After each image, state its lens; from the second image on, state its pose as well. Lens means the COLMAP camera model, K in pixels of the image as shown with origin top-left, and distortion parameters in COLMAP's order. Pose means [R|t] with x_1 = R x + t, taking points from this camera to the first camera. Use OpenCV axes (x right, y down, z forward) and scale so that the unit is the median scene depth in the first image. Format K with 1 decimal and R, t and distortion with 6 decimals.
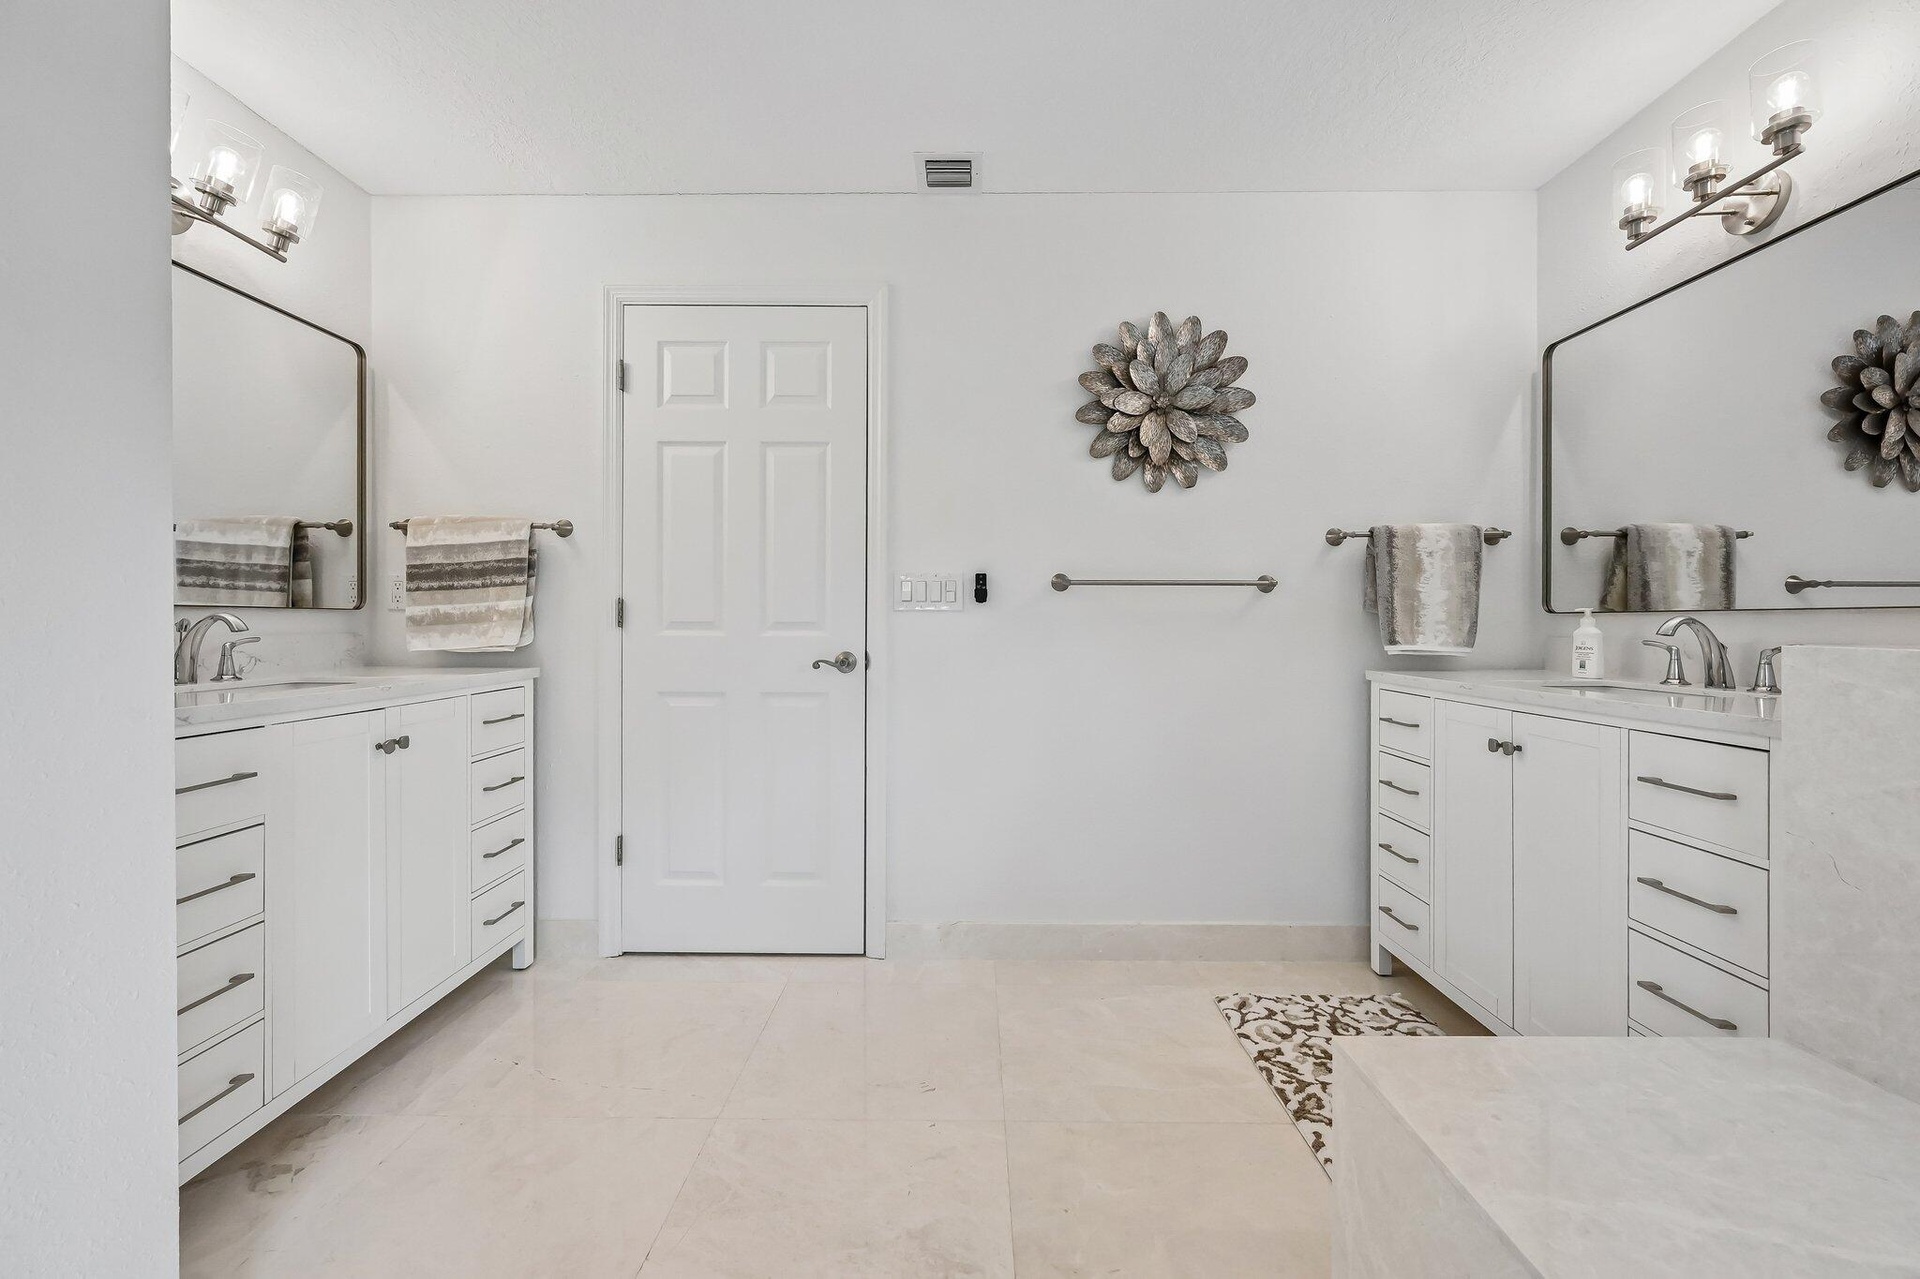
lens RADIAL K [[762.8, 0, 964.9], [0, 762.8, 643.2], [0, 0, 1]] dist [-0.003810, 0.001246]
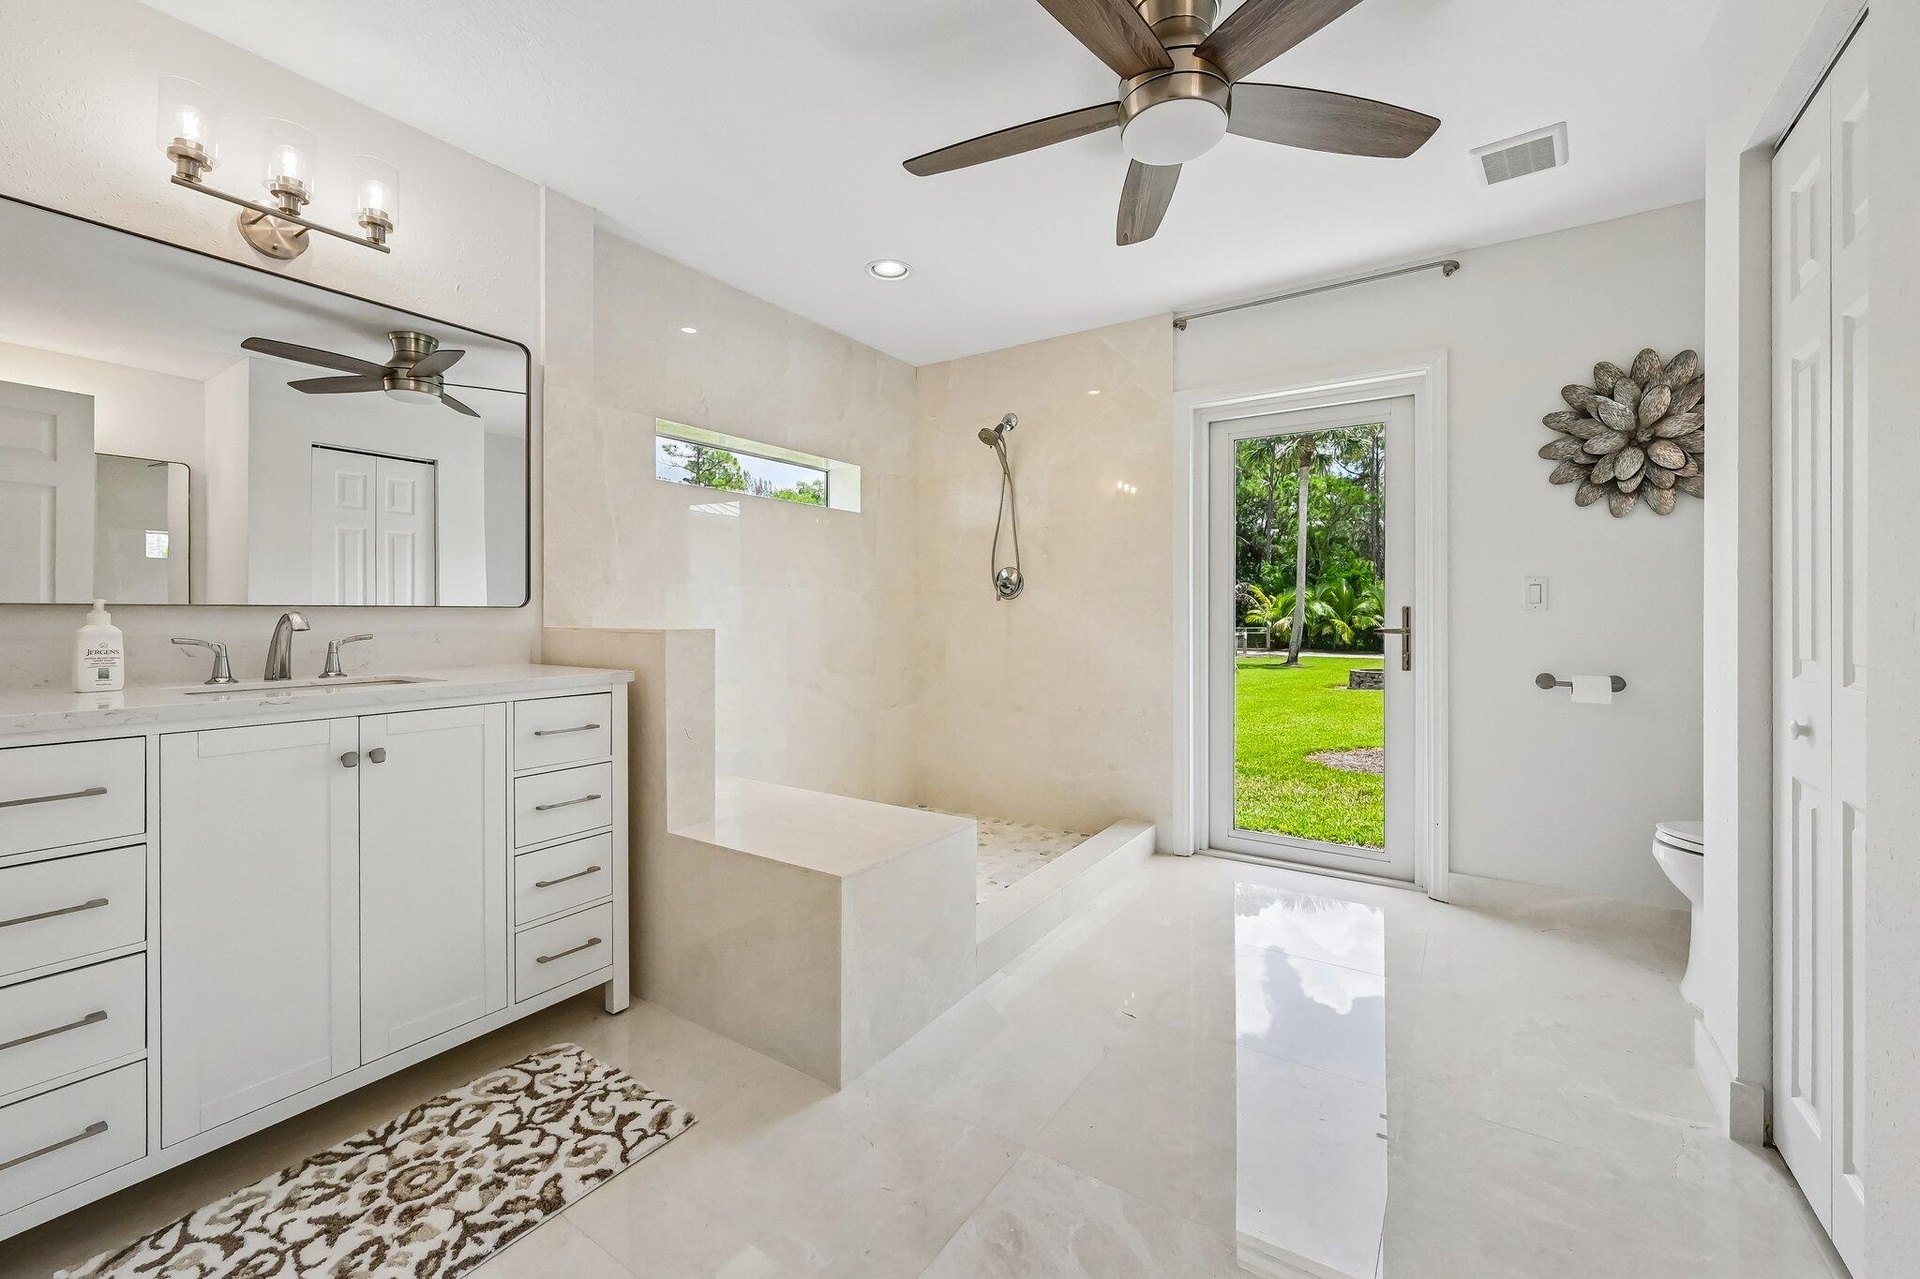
lens RADIAL K [[762.8, 0, 964.5], [0, 762.8, 603.2], [0, 0, 1]] dist [-0.003810, 0.001246]
pose [[-0.837493, 0.004824, 0.546427, -0.381172], [0.012026, 0.999882, 0.009604, -0.045711], [-0.546316, 0.014615, -0.837452, 1.355831]]
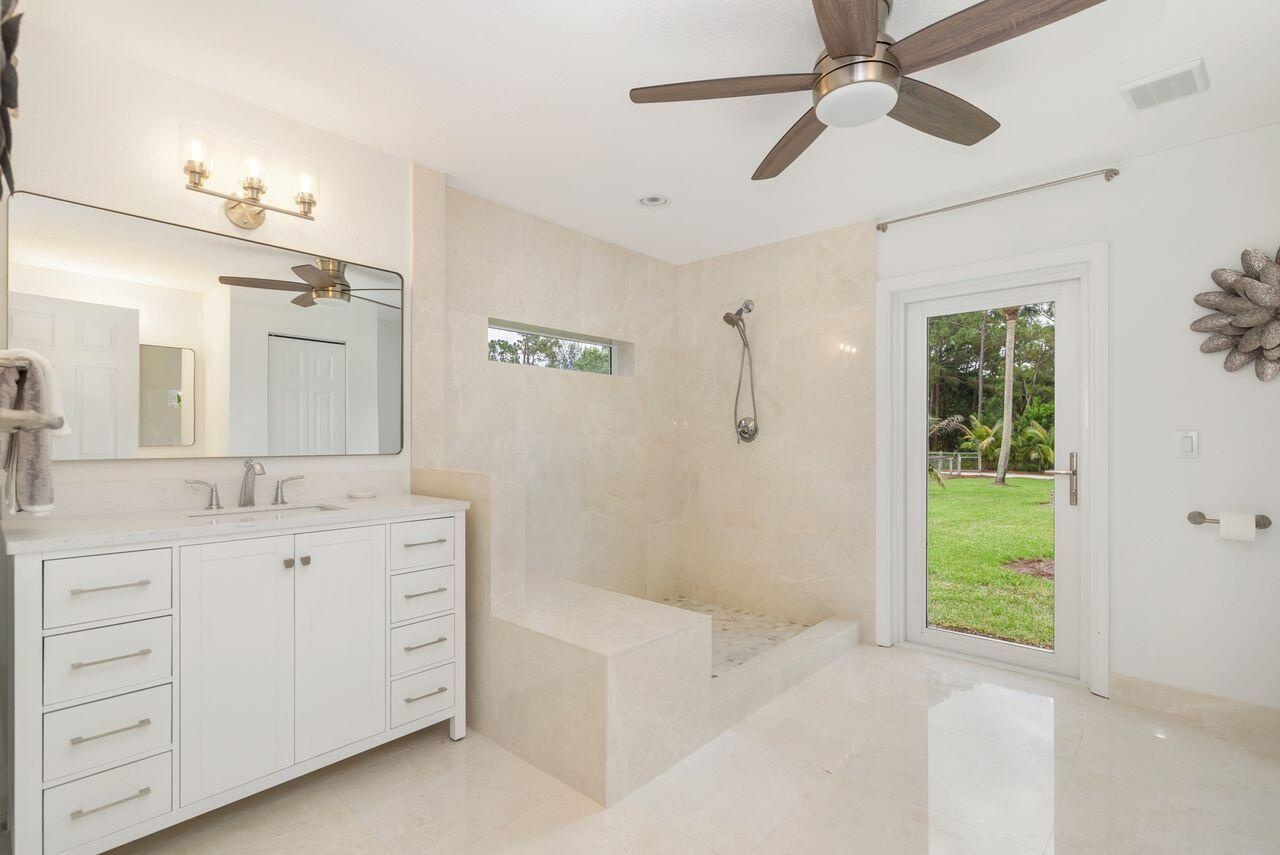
lens RADIAL K [[589.2, 0, 643.1], [0, 589.2, 430.0], [0, 0, 1]] dist [0.003094, -0.002142]
pose [[-0.751063, 0.006009, 0.660203, -0.462660], [0.013015, 0.999899, 0.005705, -0.097853], [-0.660102, 0.012878, -0.751065, 1.375574]]
